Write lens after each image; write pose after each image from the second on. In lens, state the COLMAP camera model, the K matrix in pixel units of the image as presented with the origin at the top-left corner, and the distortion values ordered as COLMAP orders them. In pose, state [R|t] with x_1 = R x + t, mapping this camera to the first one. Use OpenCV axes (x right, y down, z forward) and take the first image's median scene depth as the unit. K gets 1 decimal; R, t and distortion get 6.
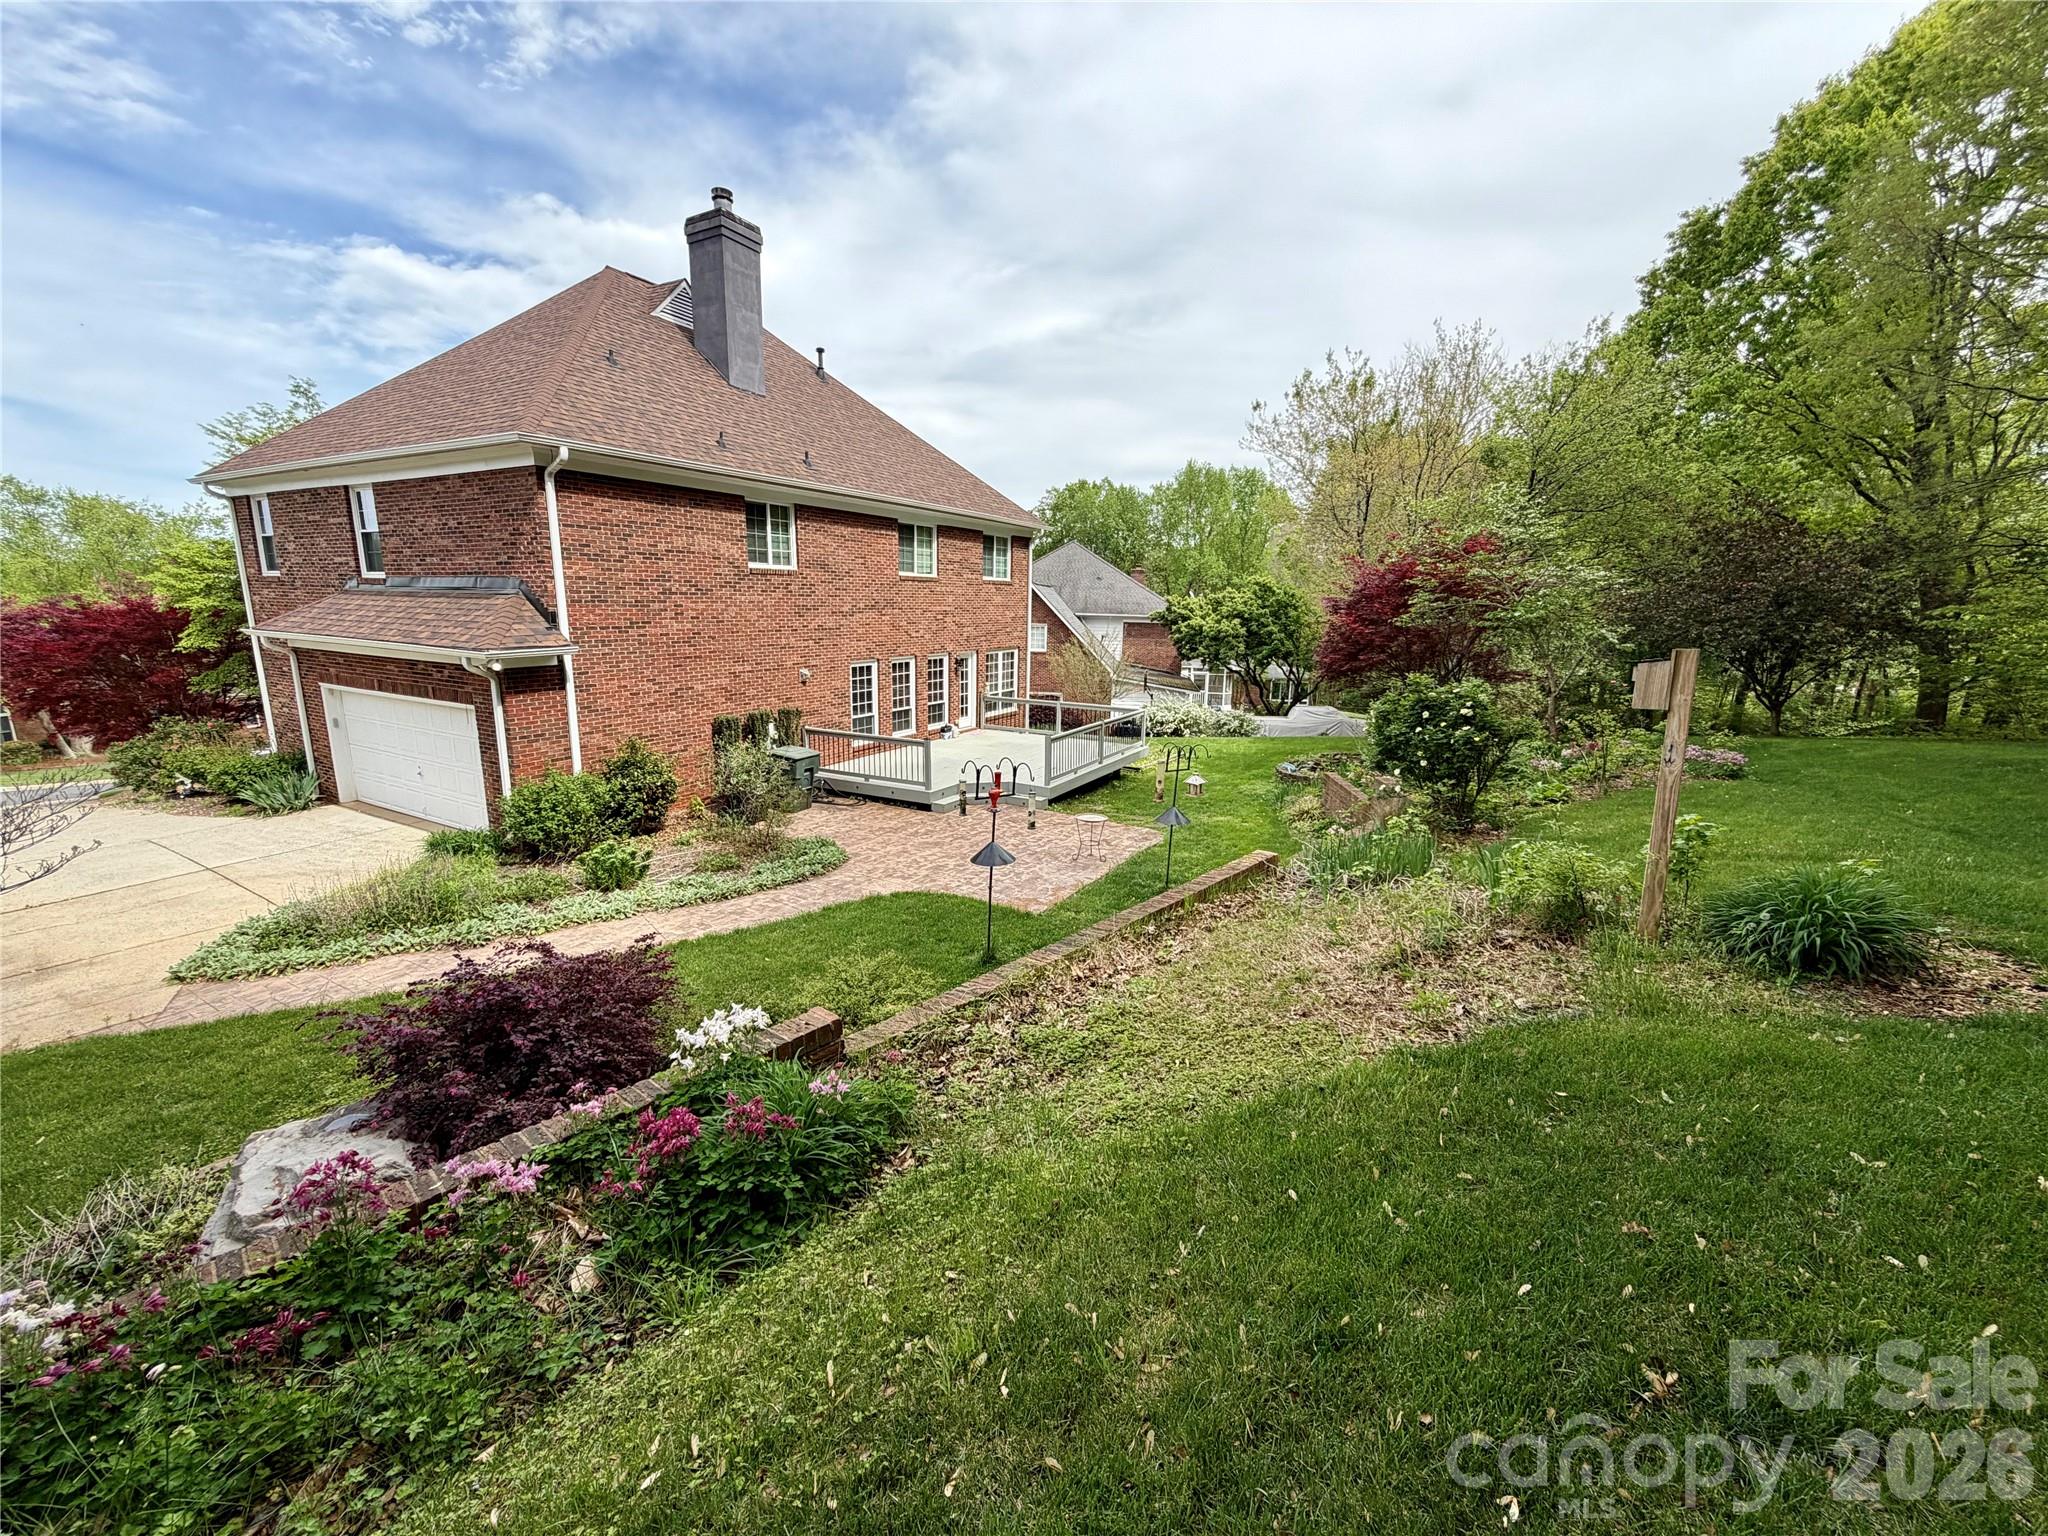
lens RADIAL K [[811.8, 0, 1024.0], [0, 811.8, 768.0], [0, 0, 1]] dist [0.002158, 0.000514]
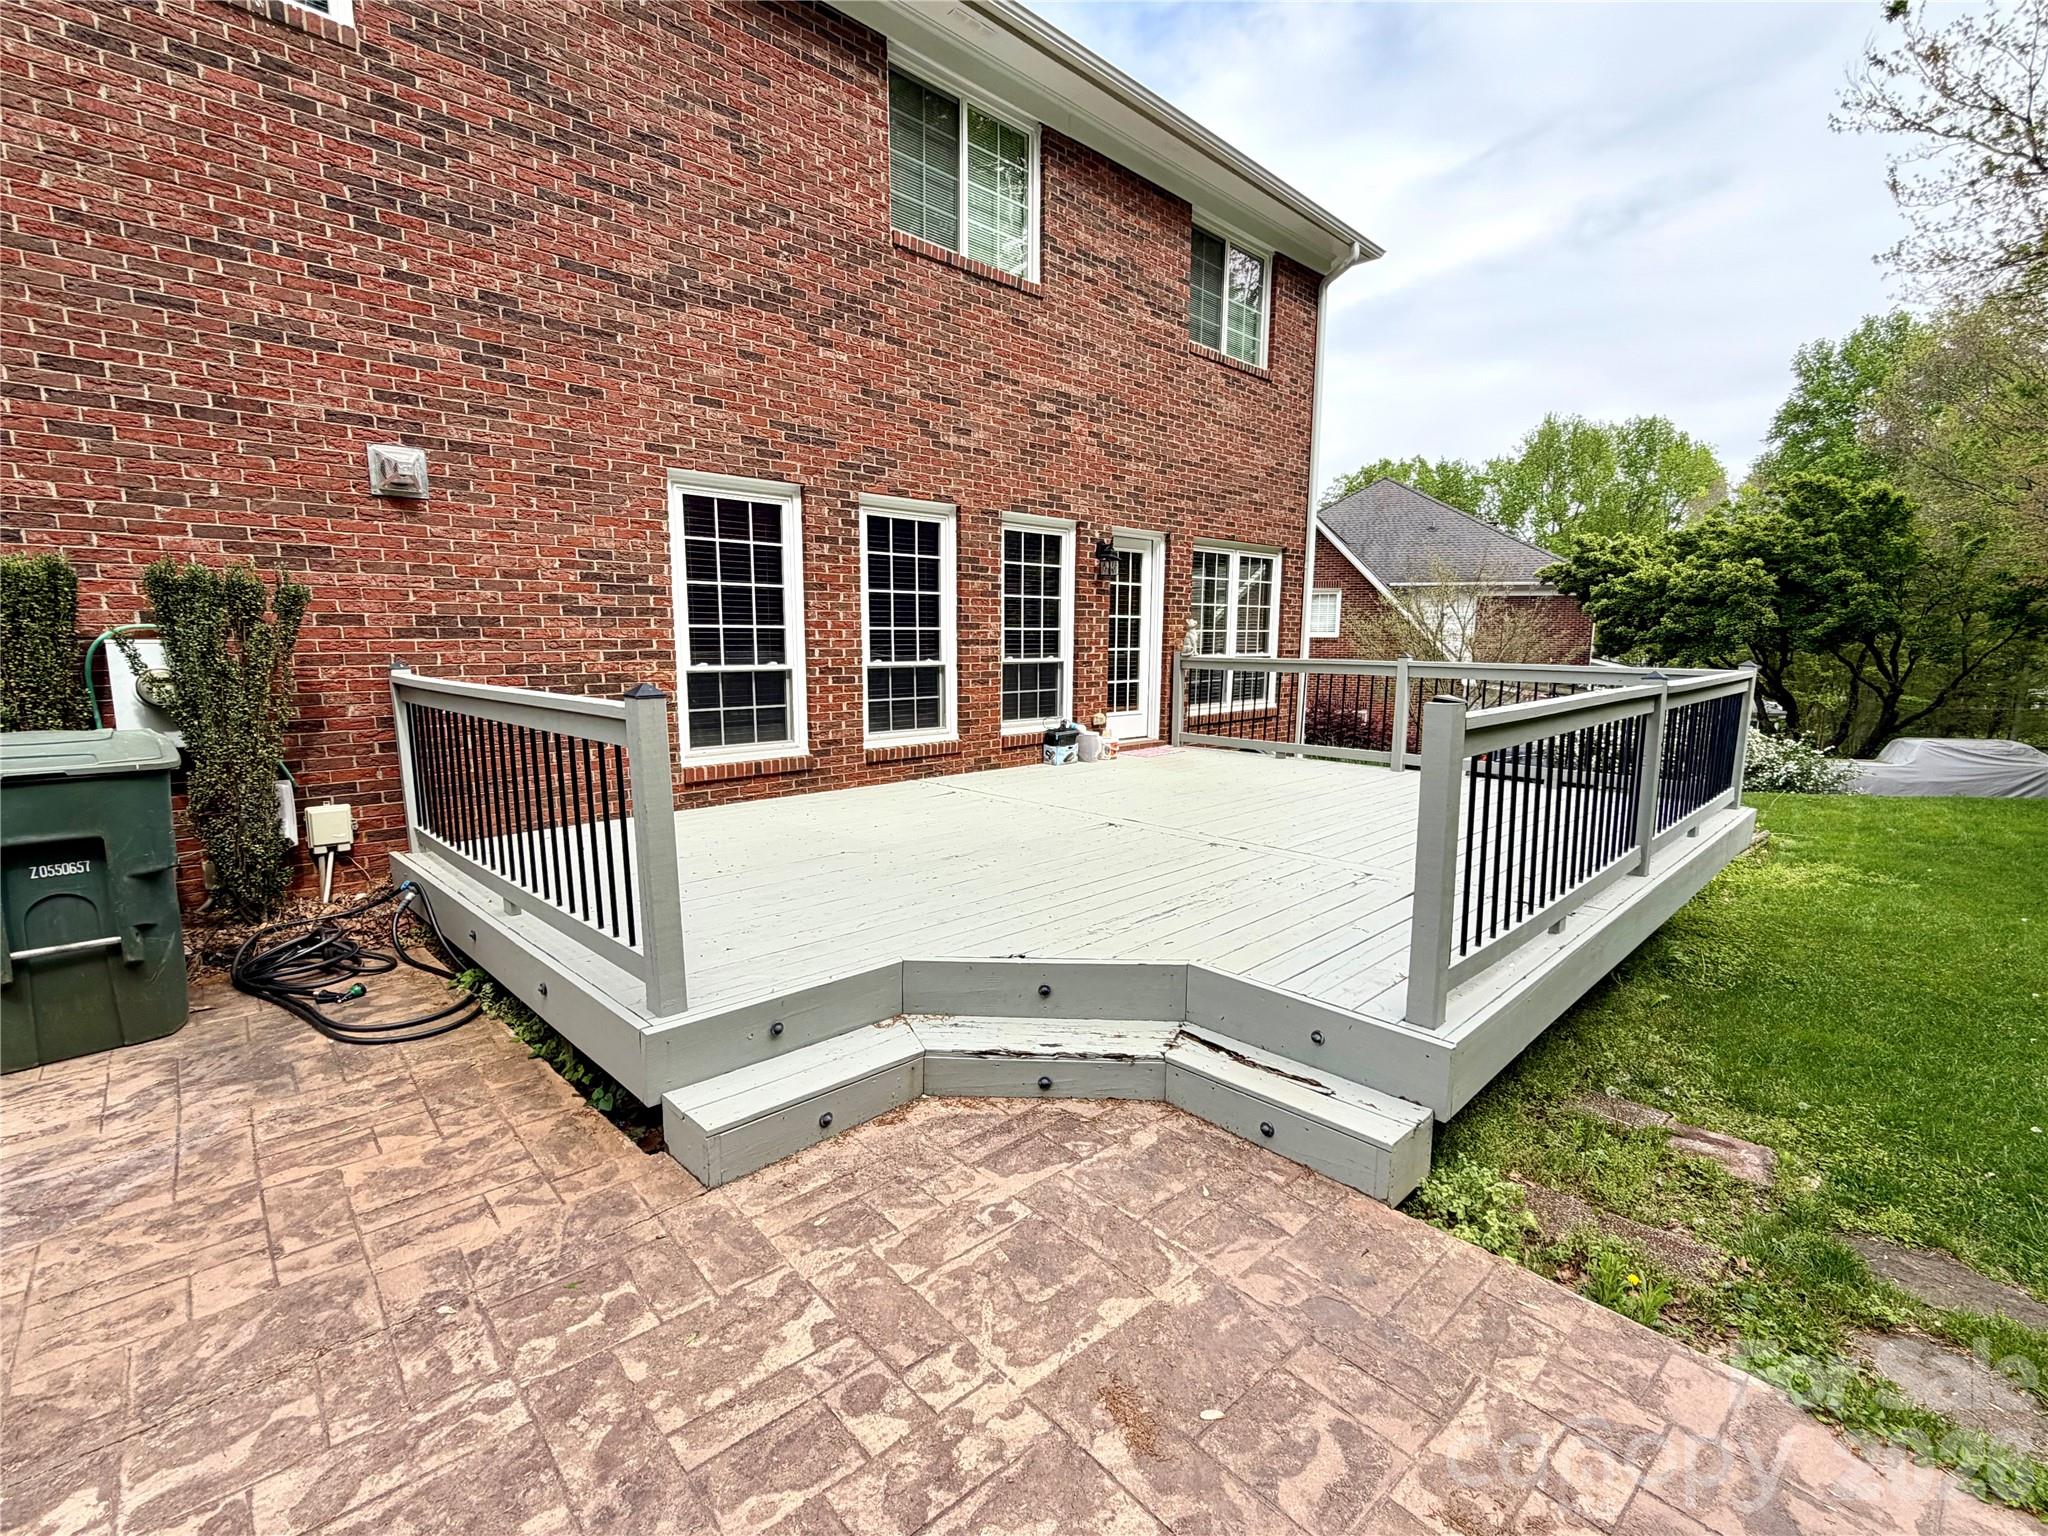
lens RADIAL K [[921.3, 0, 1026.6], [0, 921.3, 775.1], [0, 0, 1]] dist [0.000143, -0.000246]
pose [[0.959633, 0.029670, -0.279684, 0.002405], [-0.045492, 0.997700, -0.050250, -0.010871], [0.277550, 0.060945, 0.958776, 0.647237]]
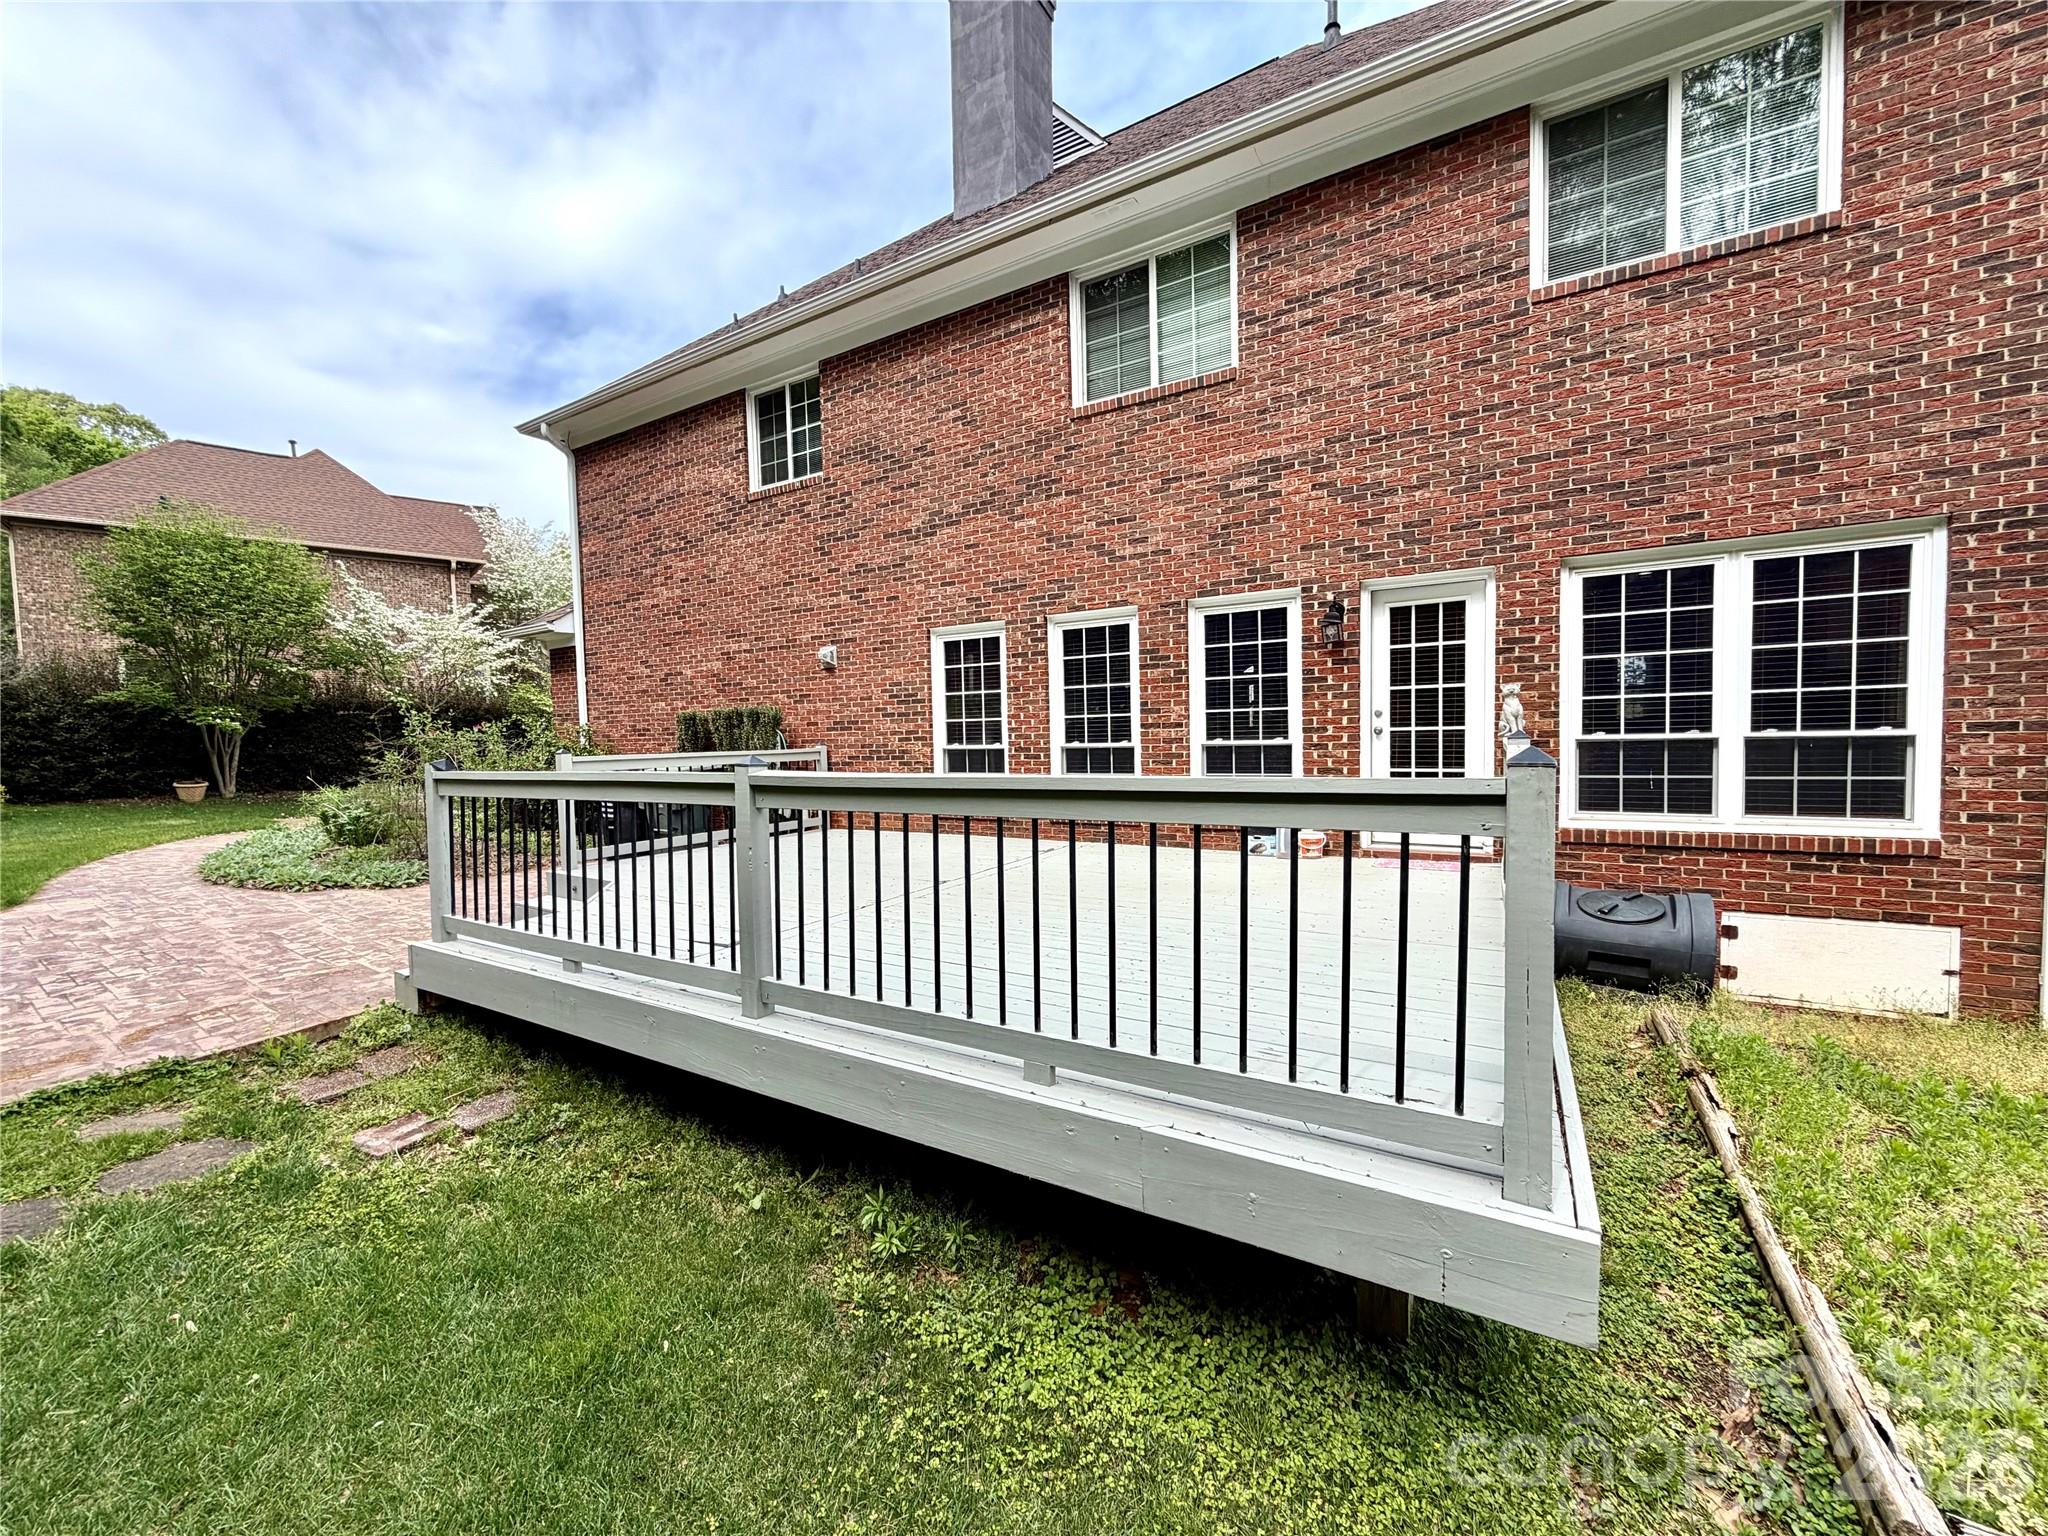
lens RADIAL K [[811.8, 0, 1024.0], [0, 811.8, 768.0], [0, 0, 1]] dist [0.002158, 0.000514]
pose [[-0.037185, 0.027962, -0.998917, 0.241760], [-0.180084, 0.983056, 0.034221, -0.067939], [0.982948, 0.181162, -0.031519, 0.965052]]
